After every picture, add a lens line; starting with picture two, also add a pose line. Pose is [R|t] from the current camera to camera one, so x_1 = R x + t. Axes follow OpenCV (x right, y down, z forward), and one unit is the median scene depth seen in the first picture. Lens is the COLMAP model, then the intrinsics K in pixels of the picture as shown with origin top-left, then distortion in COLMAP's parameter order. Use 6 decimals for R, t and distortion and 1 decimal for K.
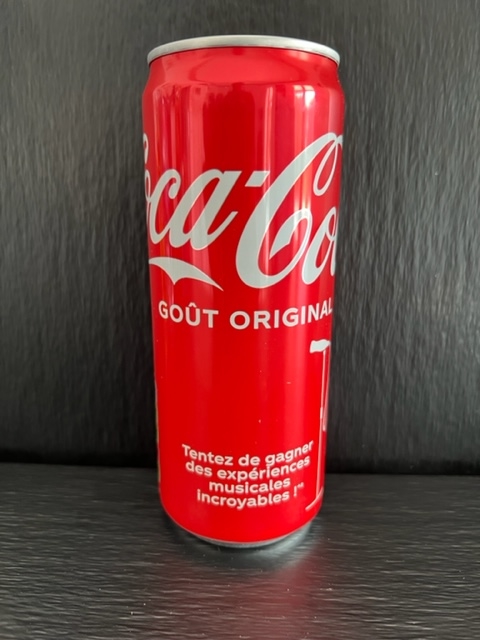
lens RADIAL K [[513.7, 0, 238.8], [0, 513.7, 322.3], [0, 0, 1]] dist [-0.012092, -0.030427]
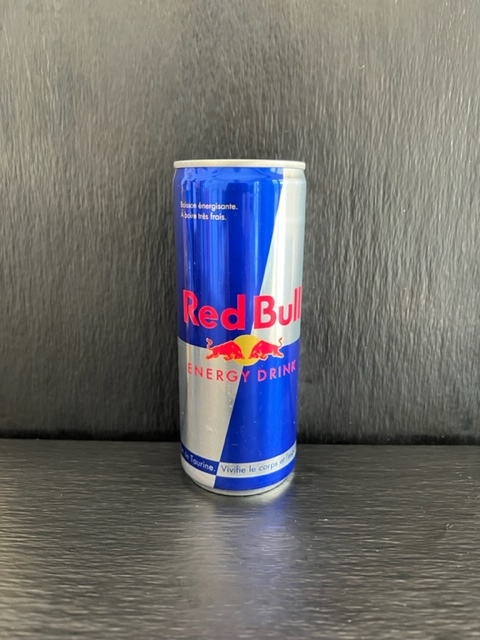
lens RADIAL K [[508.3, 0, 245.3], [0, 508.3, 324.4], [0, 0, 1]] dist [0.009288, -0.044318]
pose [[0.999561, -0.004637, 0.029276, -0.057859], [0.005035, 0.999895, -0.013561, 0.014579], [-0.029211, 0.013703, 0.999479, -0.279036]]
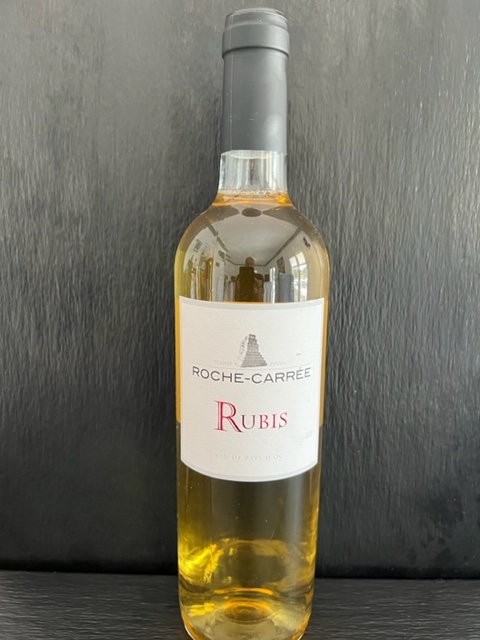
lens RADIAL K [[499.7, 0, 240.8], [0, 499.7, 321.7], [0, 0, 1]] dist [0.032997, -0.061732]
pose [[0.999379, 0.002729, 0.035117, -0.036715], [-0.000347, 0.997709, -0.067650, -0.398447], [-0.035221, 0.067596, 0.997091, -0.588148]]
